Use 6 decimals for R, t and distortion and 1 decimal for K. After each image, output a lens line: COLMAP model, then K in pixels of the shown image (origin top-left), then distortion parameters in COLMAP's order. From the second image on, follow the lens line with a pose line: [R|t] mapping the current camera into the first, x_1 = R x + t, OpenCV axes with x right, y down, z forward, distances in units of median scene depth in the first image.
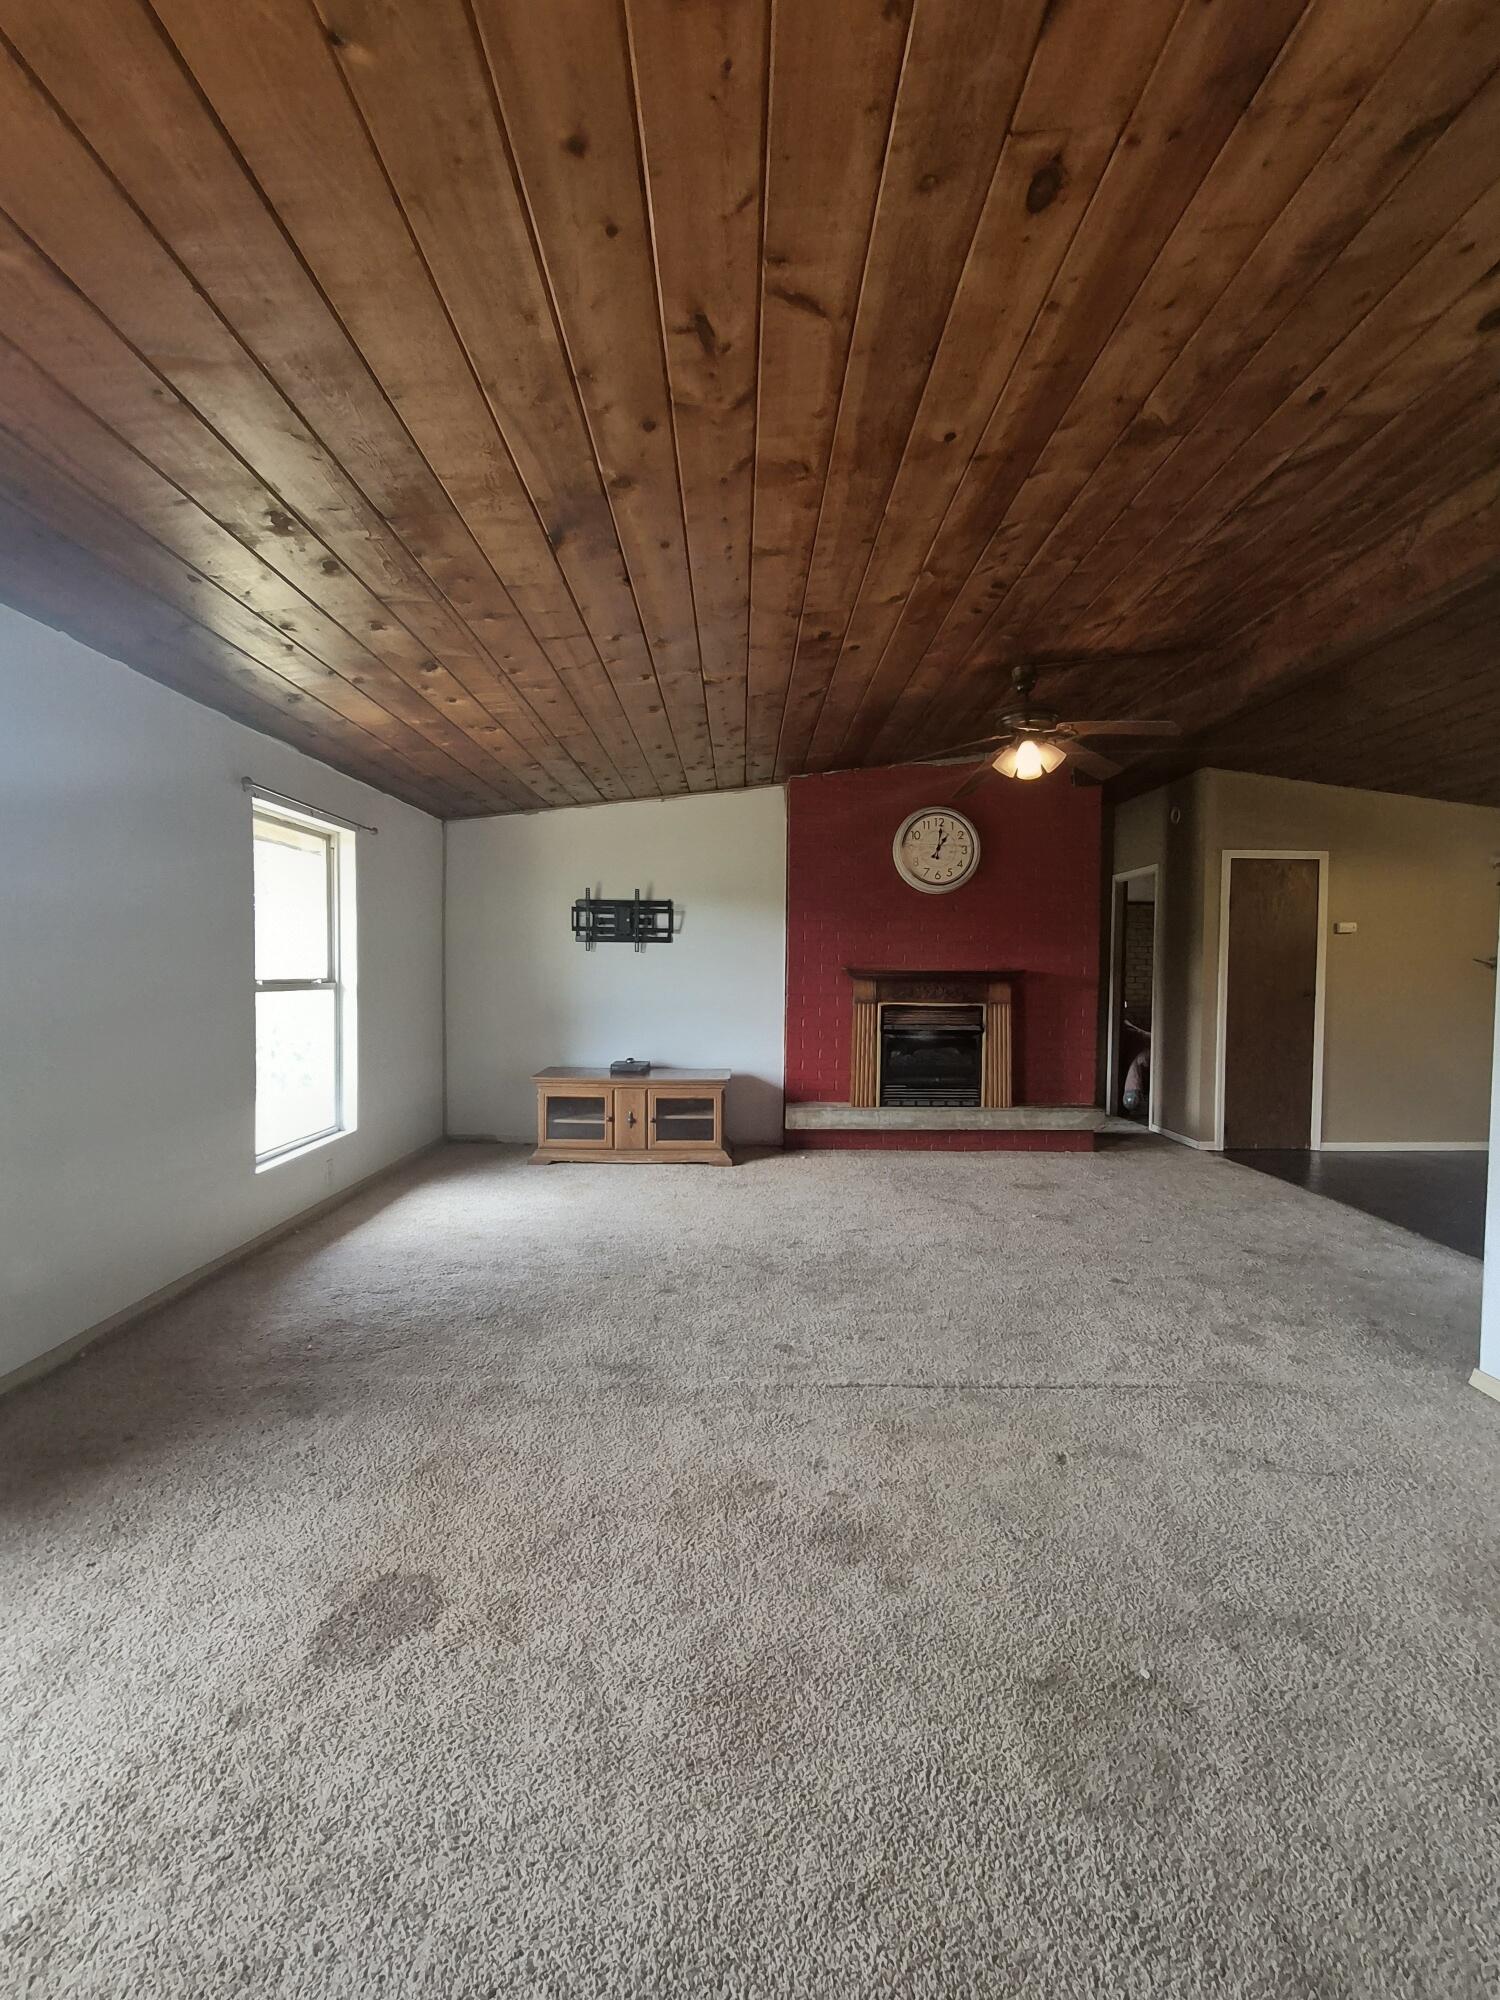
lens RADIAL K [[925.8, 0, 761.2], [0, 925.8, 1002.7], [0, 0, 1]] dist [-0.001738, -0.000211]
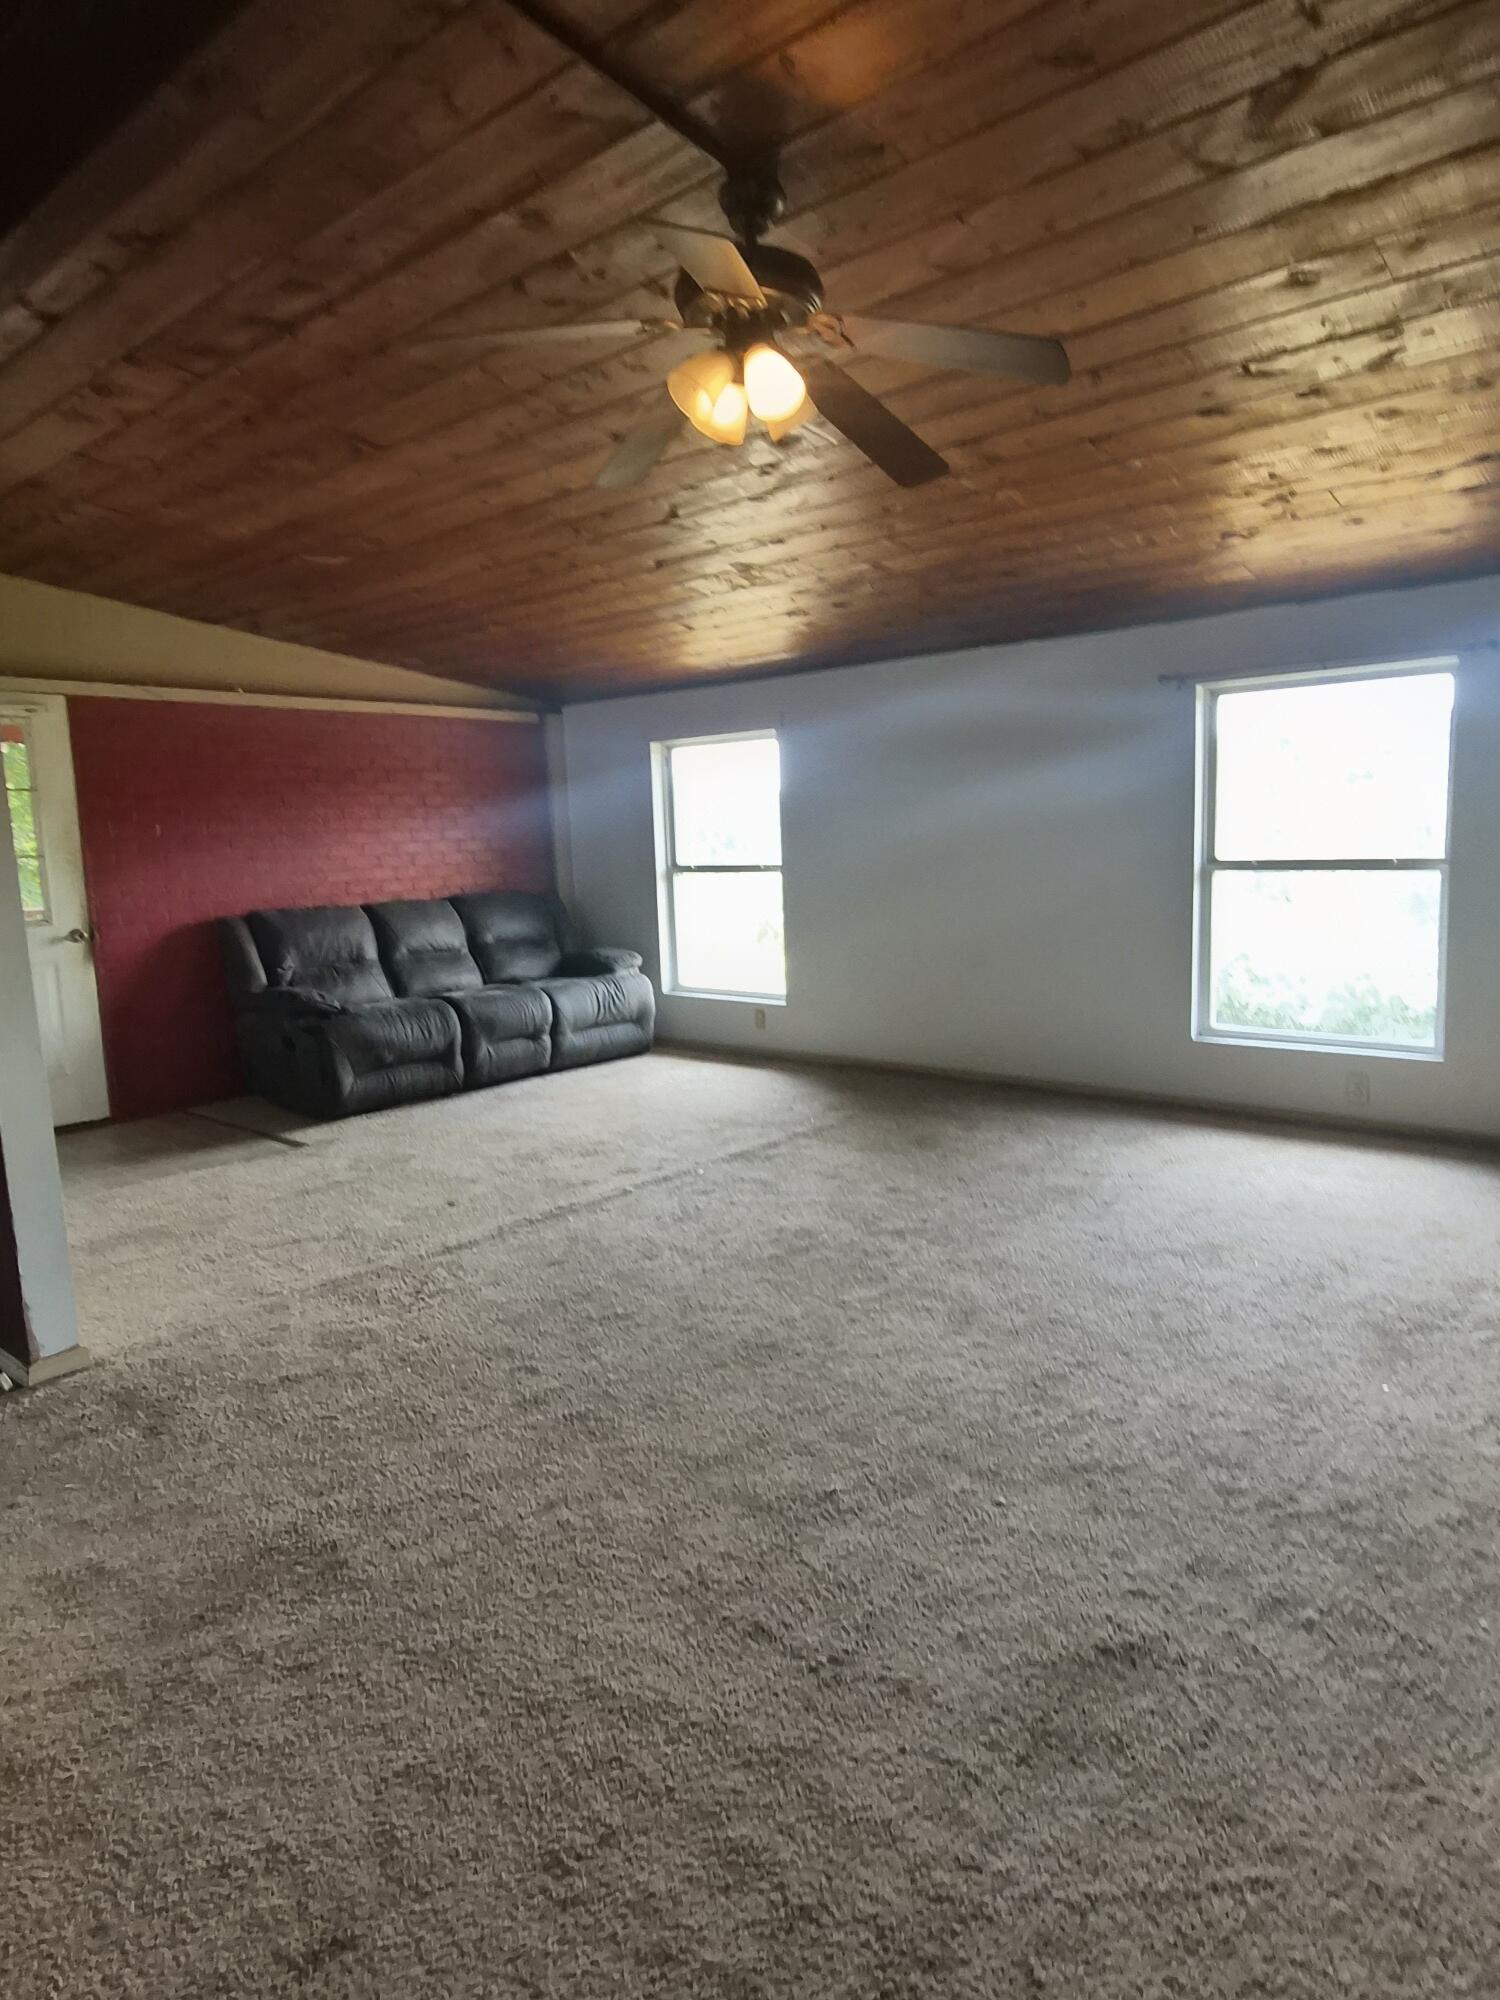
lens RADIAL K [[1160.4, 0, 759.2], [0, 1160.4, 997.7], [0, 0, 1]] dist [0.004994, 0.000593]
pose [[-0.667549, 0.111733, -0.736135, 0.853775], [0.001936, 0.988933, 0.148347, -0.070549], [0.744563, 0.097604, -0.660378, 1.649680]]
